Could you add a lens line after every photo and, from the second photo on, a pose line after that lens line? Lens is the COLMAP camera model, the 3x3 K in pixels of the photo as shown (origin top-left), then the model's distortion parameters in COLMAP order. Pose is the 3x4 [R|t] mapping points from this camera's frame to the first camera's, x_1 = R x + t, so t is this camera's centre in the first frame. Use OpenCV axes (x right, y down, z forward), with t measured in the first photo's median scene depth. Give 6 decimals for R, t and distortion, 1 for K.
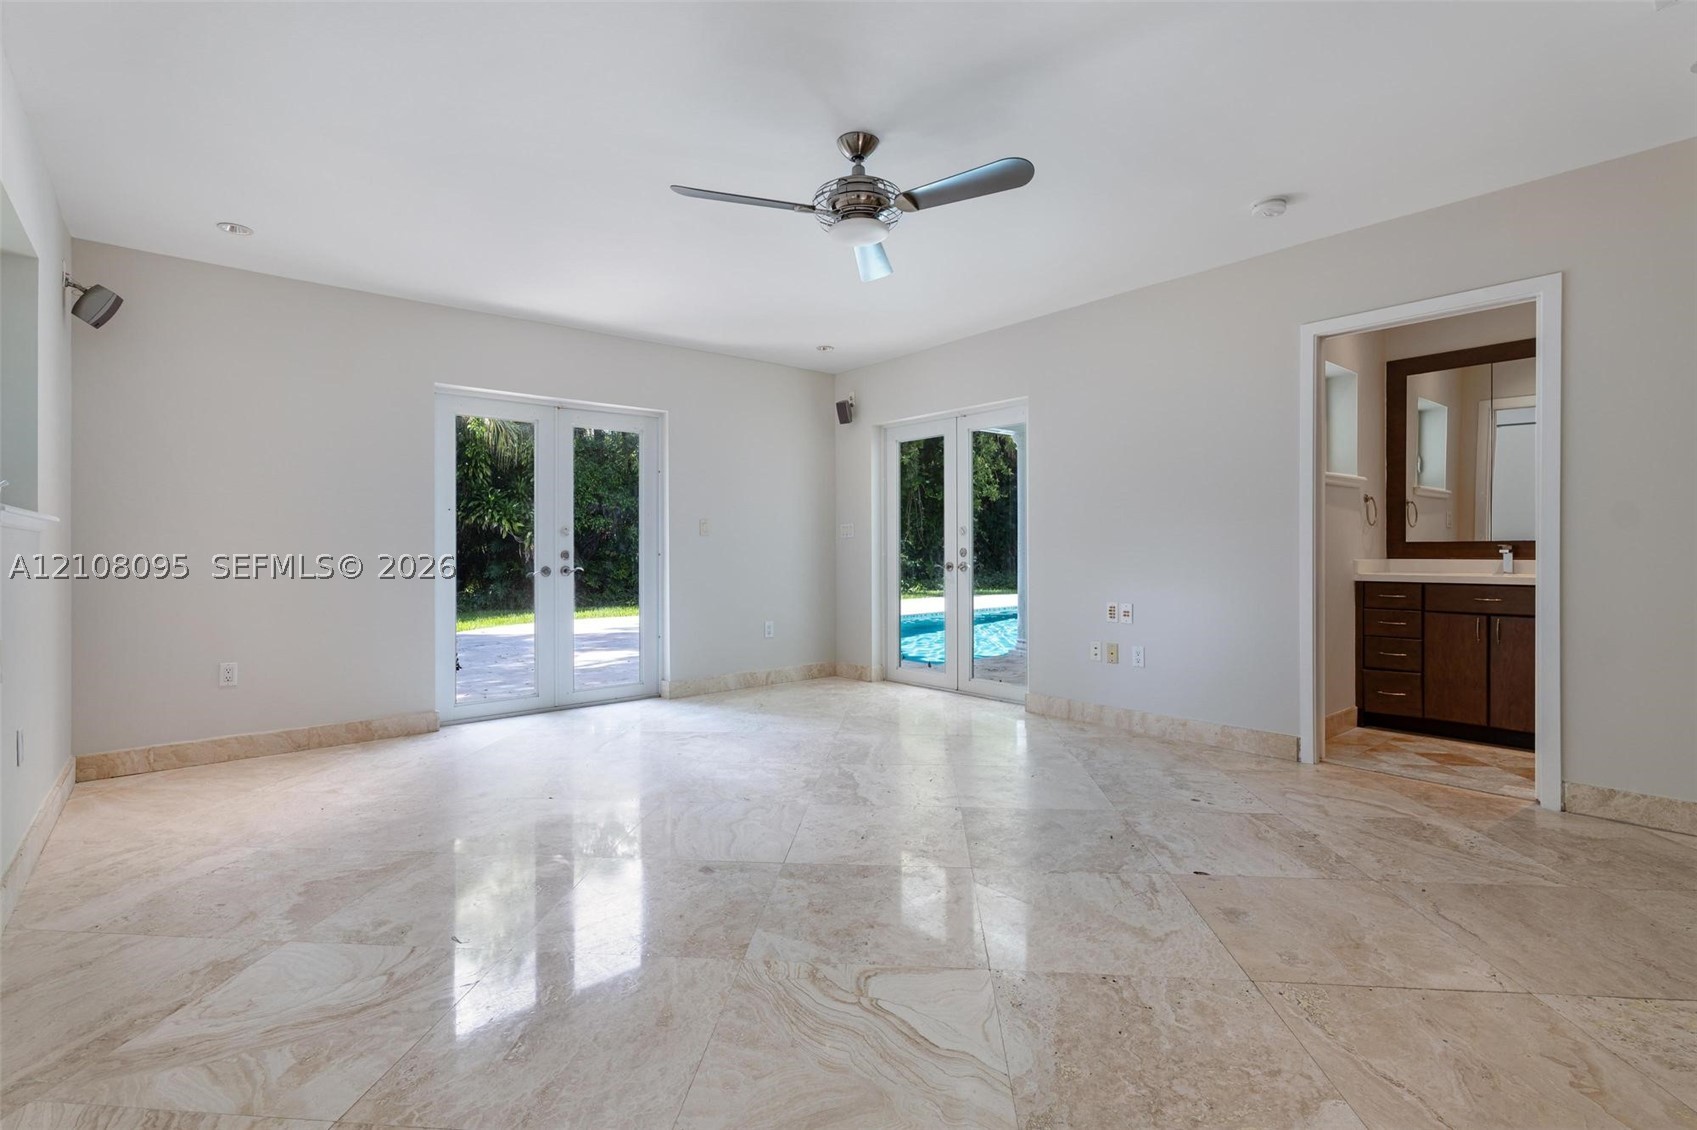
lens RADIAL K [[786.5, 0, 836.0], [0, 786.5, 550.9], [0, 0, 1]] dist [0.004305, -0.003524]
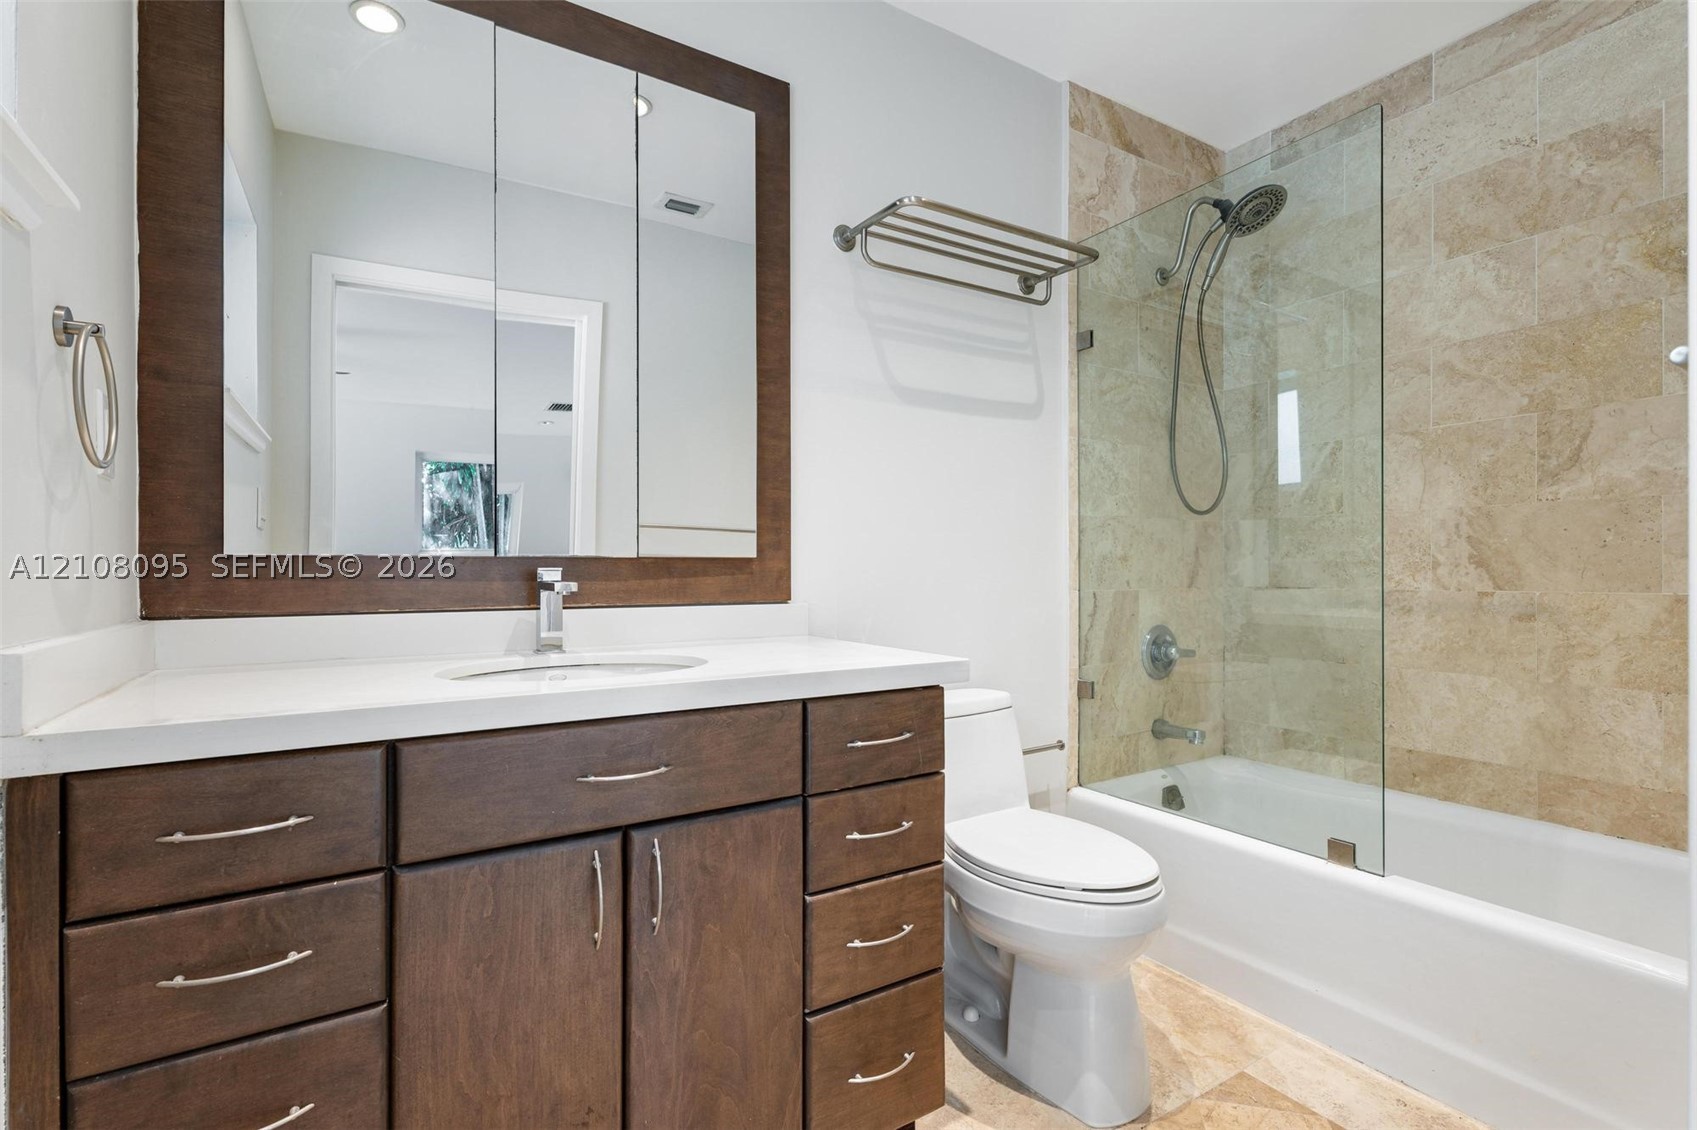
lens RADIAL K [[786.5, 0, 853.1], [0, 786.5, 572.6], [0, 0, 1]] dist [0.004305, -0.003524]
pose [[0.126151, 0.004738, 0.992000, 0.904131], [0.003179, 0.999982, -0.005180, -0.006377], [-0.992006, 0.003807, 0.126133, 1.401626]]
